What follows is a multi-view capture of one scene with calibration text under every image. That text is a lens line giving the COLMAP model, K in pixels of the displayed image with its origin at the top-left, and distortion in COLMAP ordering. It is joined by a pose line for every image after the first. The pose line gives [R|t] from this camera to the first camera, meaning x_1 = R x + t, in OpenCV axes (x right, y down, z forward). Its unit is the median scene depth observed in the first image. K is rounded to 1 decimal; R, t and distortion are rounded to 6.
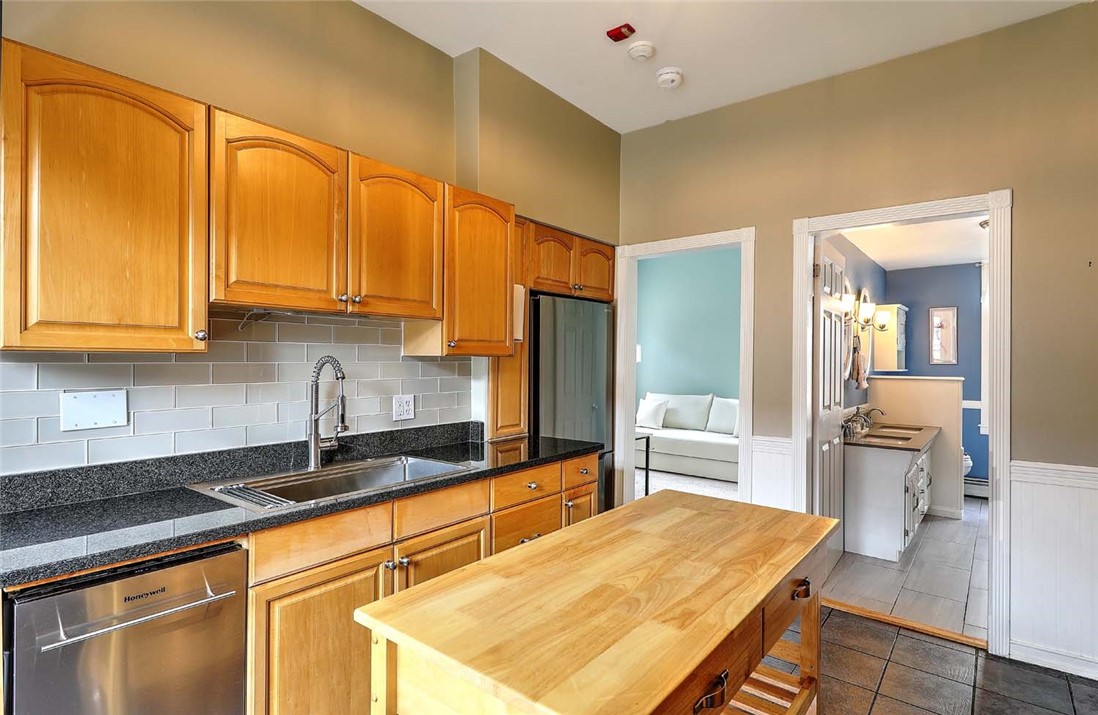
lens RADIAL K [[554.1, 0, 556.2], [0, 554.1, 361.2], [0, 0, 1]] dist [0.011745, -0.000789]
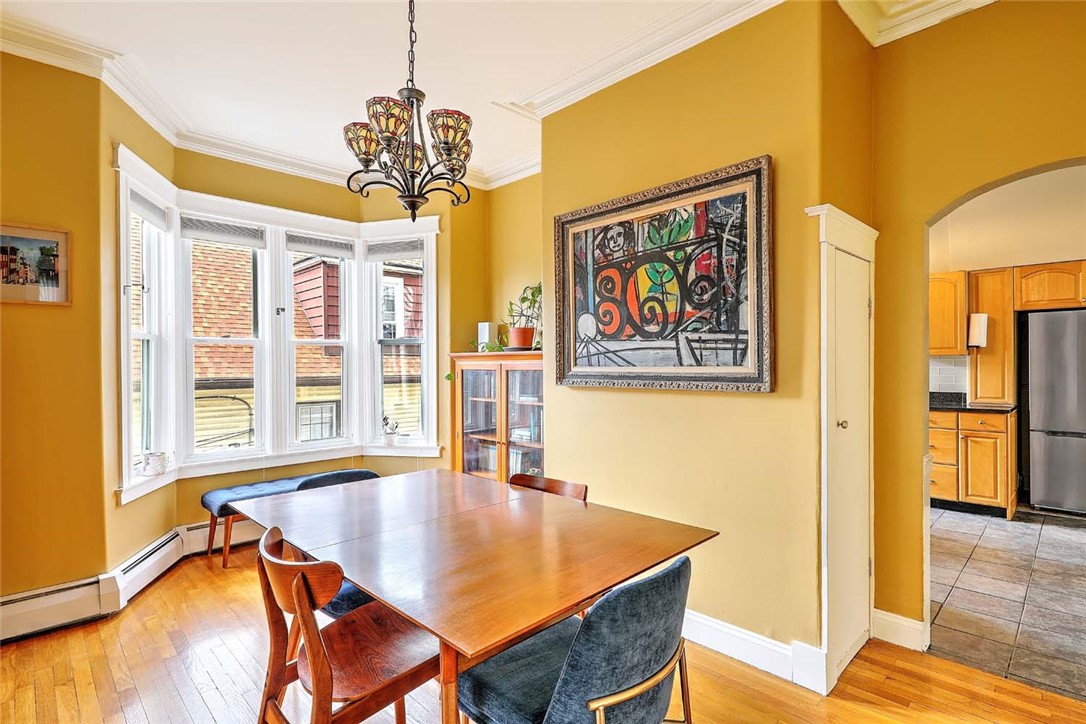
lens RADIAL K [[530.3, 0, 544.6], [0, 530.3, 363.9], [0, 0, 1]] dist [0.002462, -0.000932]
pose [[-0.112884, -0.000822, -0.993608, 1.506479], [0.001132, 0.999999, -0.000956, 0.015281], [0.993607, -0.001232, -0.112883, -0.124411]]
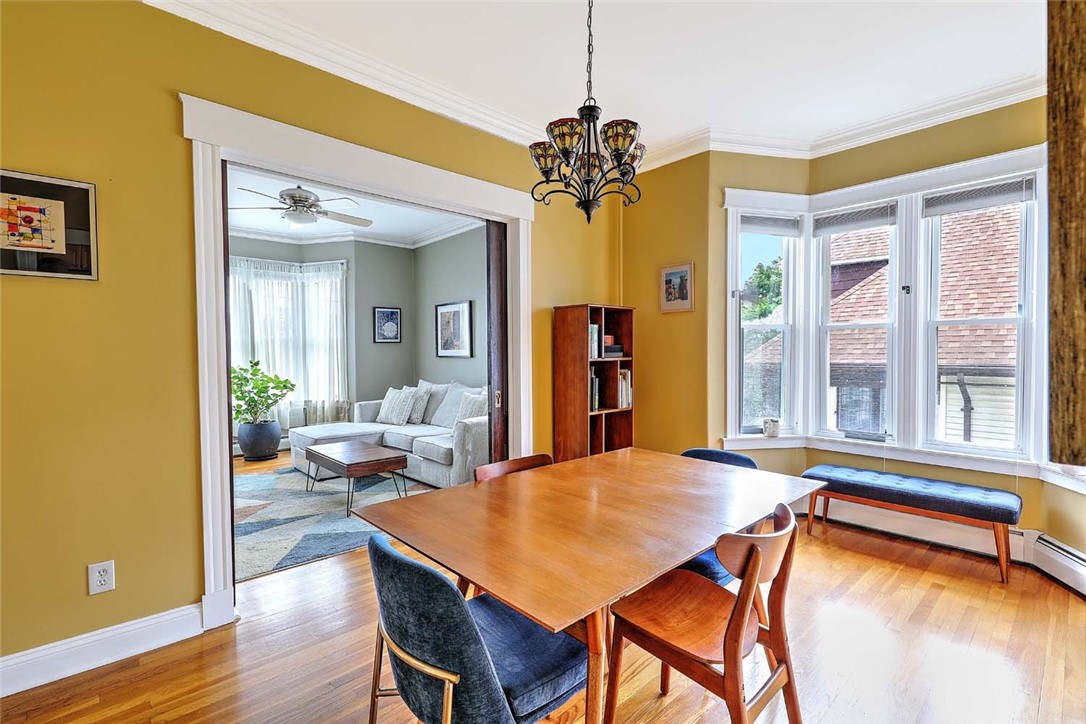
lens RADIAL K [[498.3, 0, 553.1], [0, 498.3, 364.0], [0, 0, 1]] dist [0.003052, -0.000101]
pose [[-0.989530, -0.003530, 0.144284, 0.923100], [0.000382, 0.999633, 0.027077, 0.018321], [-0.144326, 0.026849, -0.989166, 0.277074]]
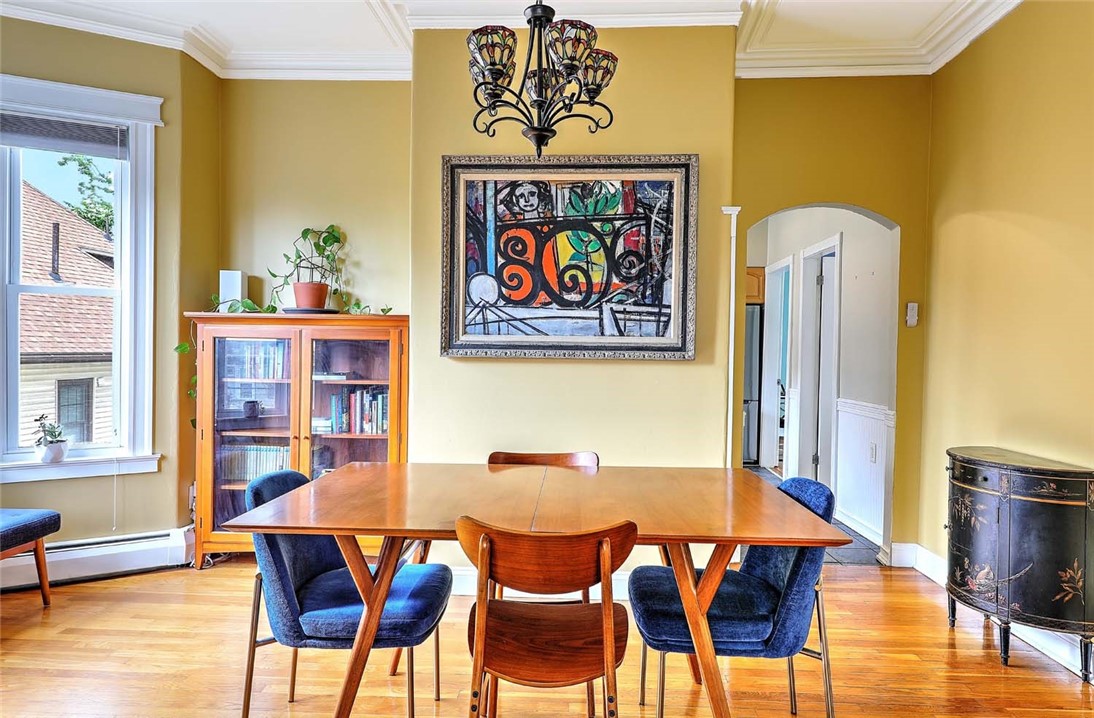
lens RADIAL K [[670.8, 0, 549.9], [0, 670.8, 359.3], [0, 0, 1]] dist [0.009702, 0.003089]
pose [[0.591020, 0.017752, -0.806461, 1.477548], [-0.015505, 0.999823, 0.010645, 0.043071], [0.806508, 0.006213, 0.591191, -0.667307]]
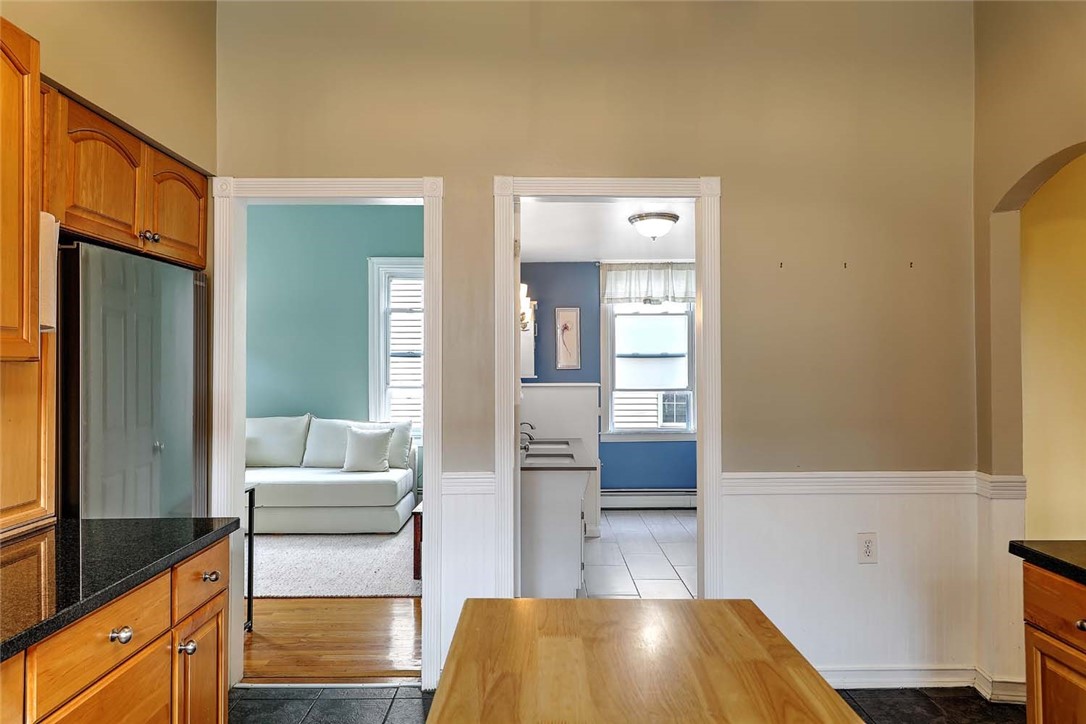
lens RADIAL K [[697.2, 0, 546.9], [0, 697.2, 362.6], [0, 0, 1]] dist [0.019408, -0.003234]
pose [[0.776544, -0.004551, 0.630047, -0.101680], [0.009018, 0.999952, -0.003891, -0.001893], [-0.629999, 0.008704, 0.776547, 0.223558]]
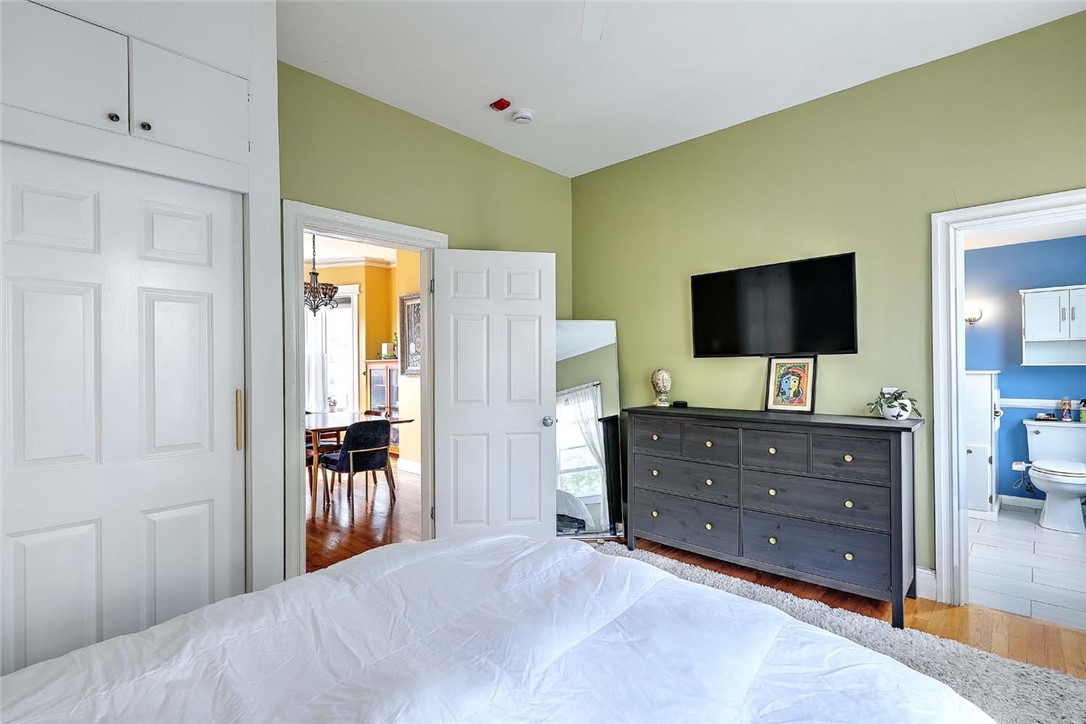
lens RADIAL K [[498.3, 0, 553.1], [0, 498.3, 364.0], [0, 0, 1]] dist [0.003052, -0.000101]
pose [[-0.064095, -0.006489, -0.997923, 2.407985], [0.006490, 0.999955, -0.006919, 0.024984], [0.997923, -0.006920, -0.064050, 0.480534]]
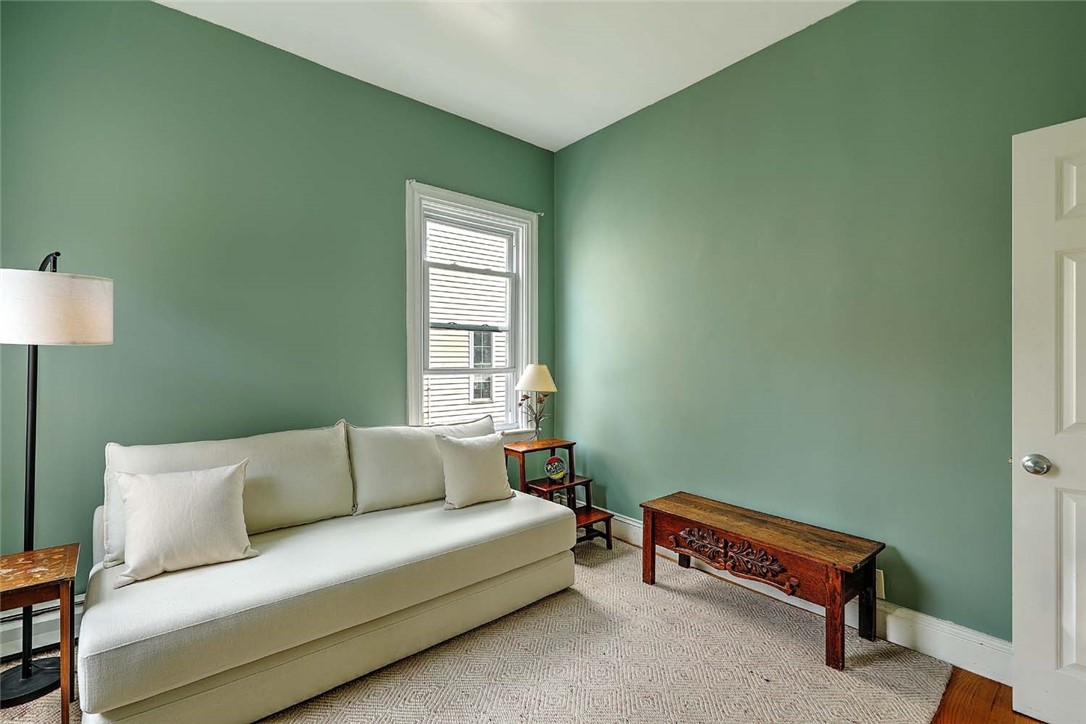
lens RADIAL K [[486.1, 0, 546.4], [0, 486.1, 361.3], [0, 0, 1]] dist [0.013581, -0.006184]
pose [[0.197154, -0.023686, 0.980086, -0.107403], [0.003960, 0.999719, 0.023364, 0.011462], [-0.980365, -0.000725, 0.197192, 1.631342]]
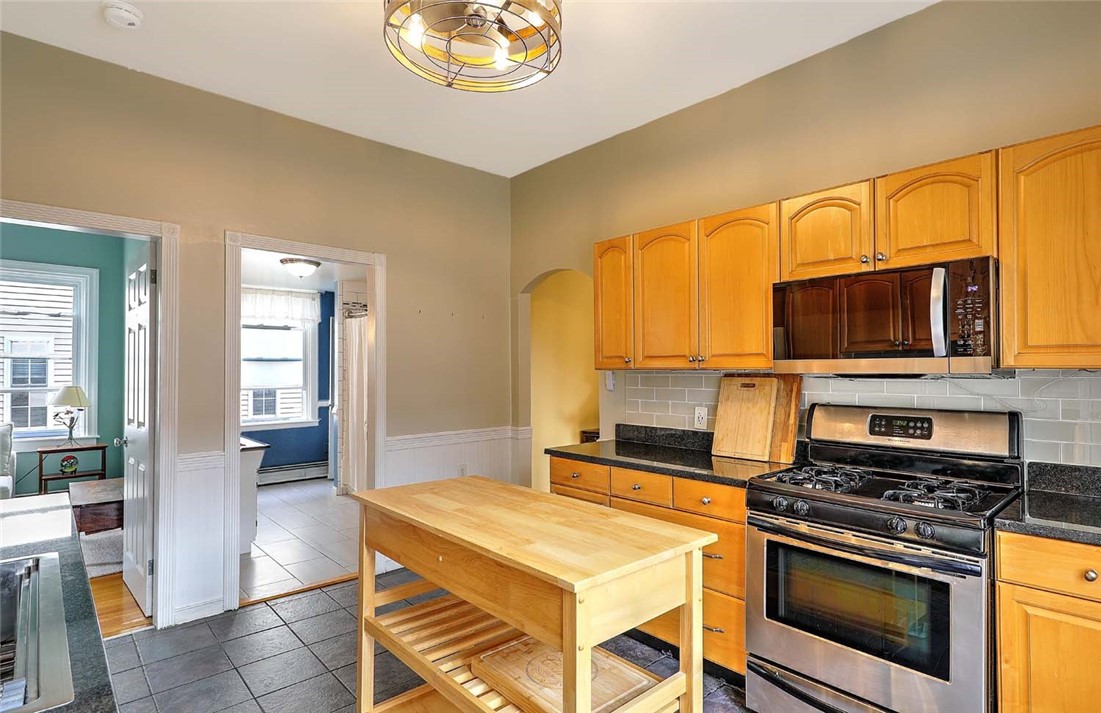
lens RADIAL K [[555.6, 0, 557.8], [0, 555.6, 360.2], [0, 0, 1]] dist [0.011745, -0.000789]
pose [[0.158789, 0.011955, 0.987240, -0.443730], [0.005620, 0.999900, -0.013012, -0.004147], [-0.987297, 0.007614, 0.158706, 0.243910]]
